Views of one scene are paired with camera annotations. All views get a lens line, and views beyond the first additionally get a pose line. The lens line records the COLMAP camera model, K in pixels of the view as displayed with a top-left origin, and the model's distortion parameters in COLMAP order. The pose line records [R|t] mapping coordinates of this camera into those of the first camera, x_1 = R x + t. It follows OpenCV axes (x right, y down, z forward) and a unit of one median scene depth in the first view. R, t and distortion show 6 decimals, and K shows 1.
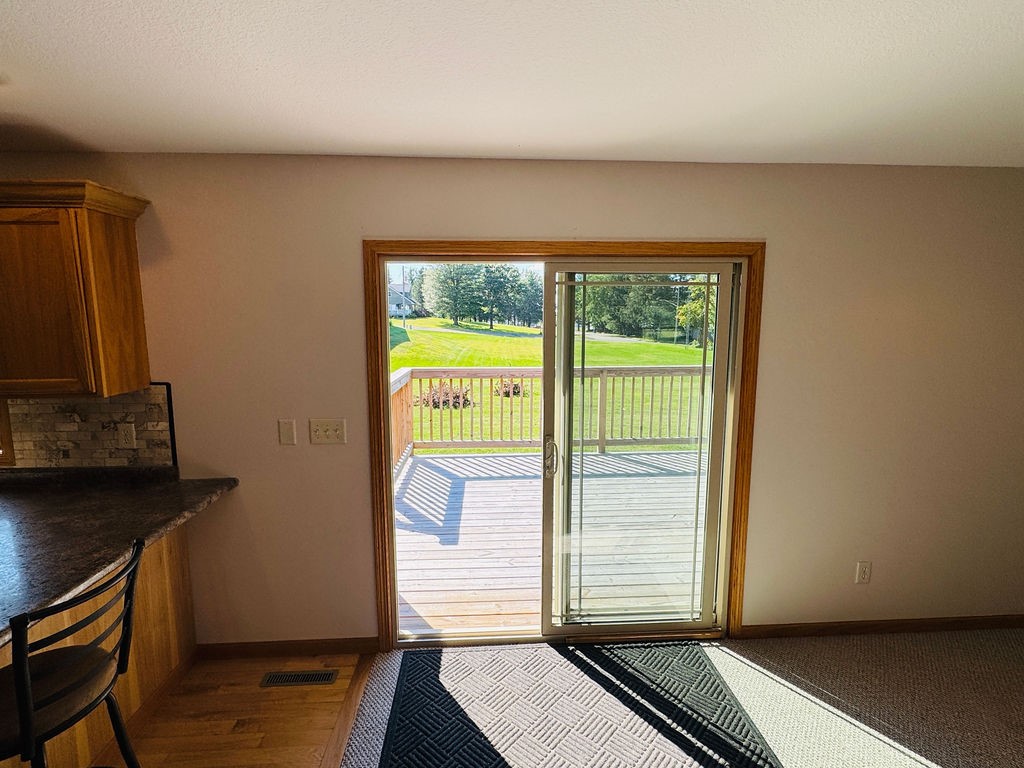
lens RADIAL K [[506.4, 0, 511.8], [0, 506.4, 388.5], [0, 0, 1]] dist [-0.003462, 0.001309]
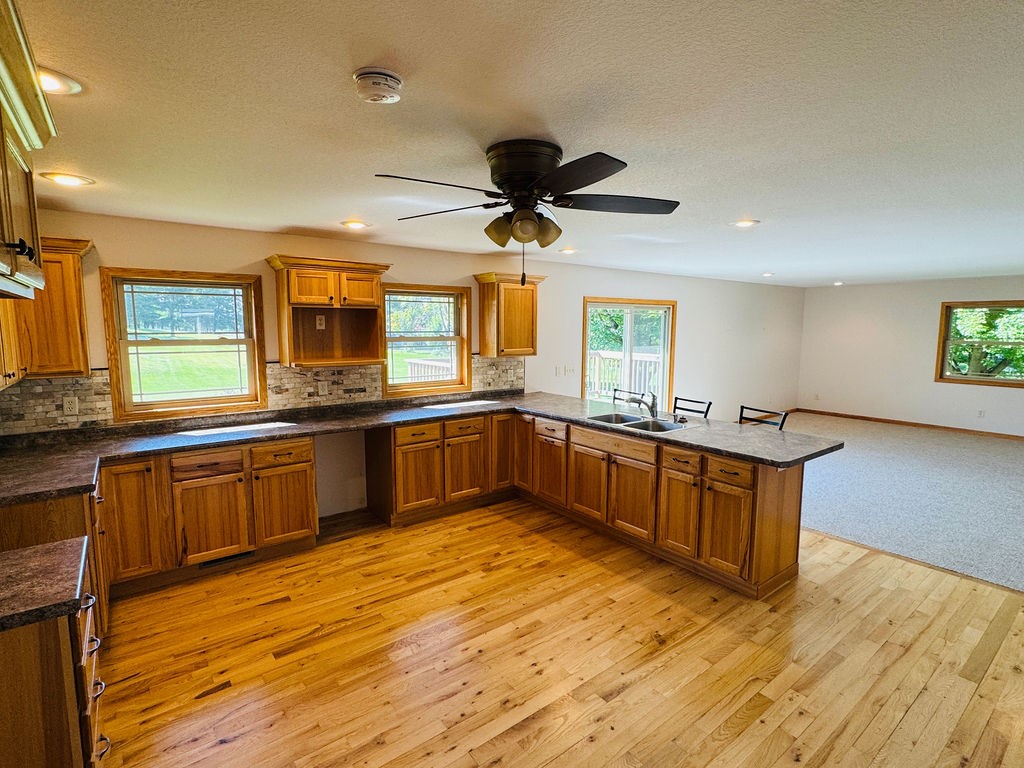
lens RADIAL K [[506.4, 0, 513.6], [0, 506.4, 382.9], [0, 0, 1]] dist [-0.003462, 0.001309]
pose [[0.827438, -0.059104, 0.558438, -2.027561], [0.072615, 0.997358, -0.002036, 0.132987], [-0.556842, 0.042236, 0.829544, -0.938564]]
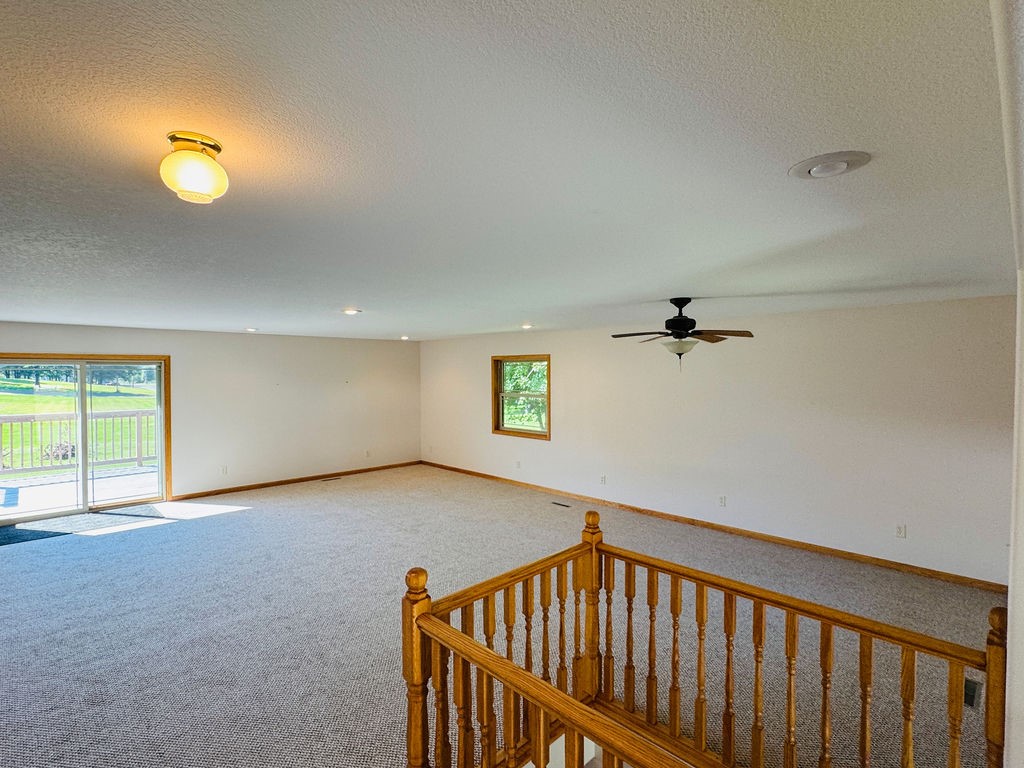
lens RADIAL K [[506.4, 0, 512.5], [0, 506.4, 381.5], [0, 0, 1]] dist [-0.003462, 0.001309]
pose [[0.754946, -0.009801, 0.655714, 0.076985], [0.089205, 0.992129, -0.087875, 0.292645], [-0.649692, 0.124834, 0.749878, -2.470418]]
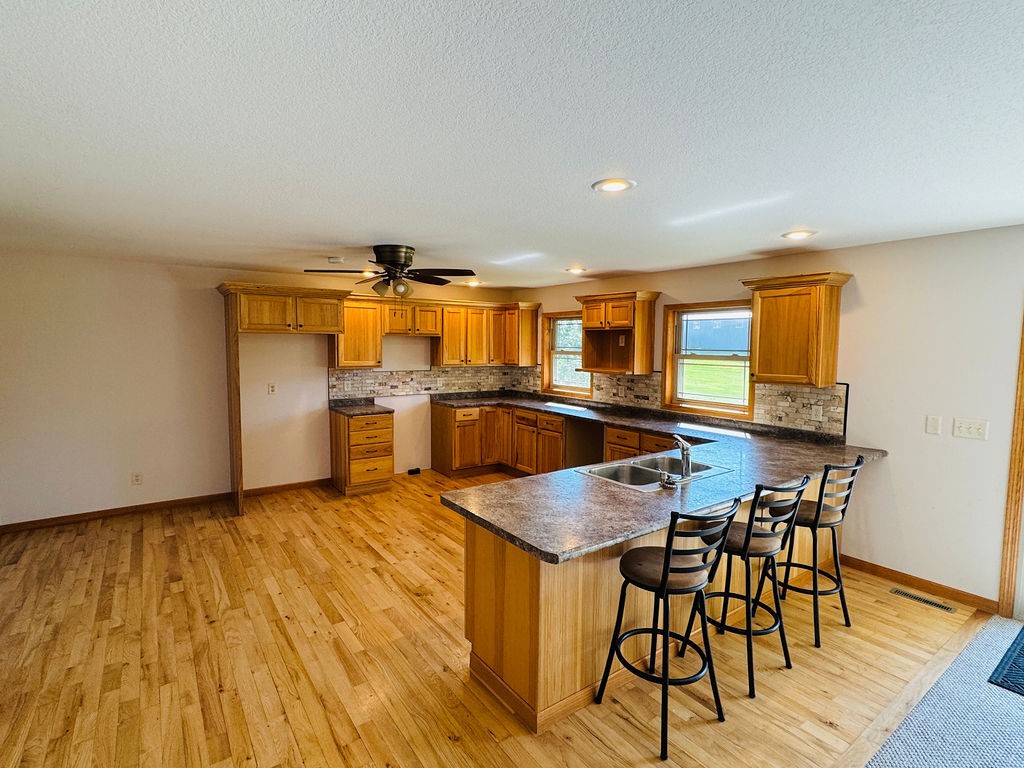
lens RADIAL K [[506.4, 0, 509.1], [0, 506.4, 383.9], [0, 0, 1]] dist [-0.003462, 0.001309]
pose [[0.531653, 0.075357, -0.843603, 0.107781], [-0.125261, 0.992077, 0.009678, 0.107351], [0.837648, 0.100525, 0.536880, -0.763038]]
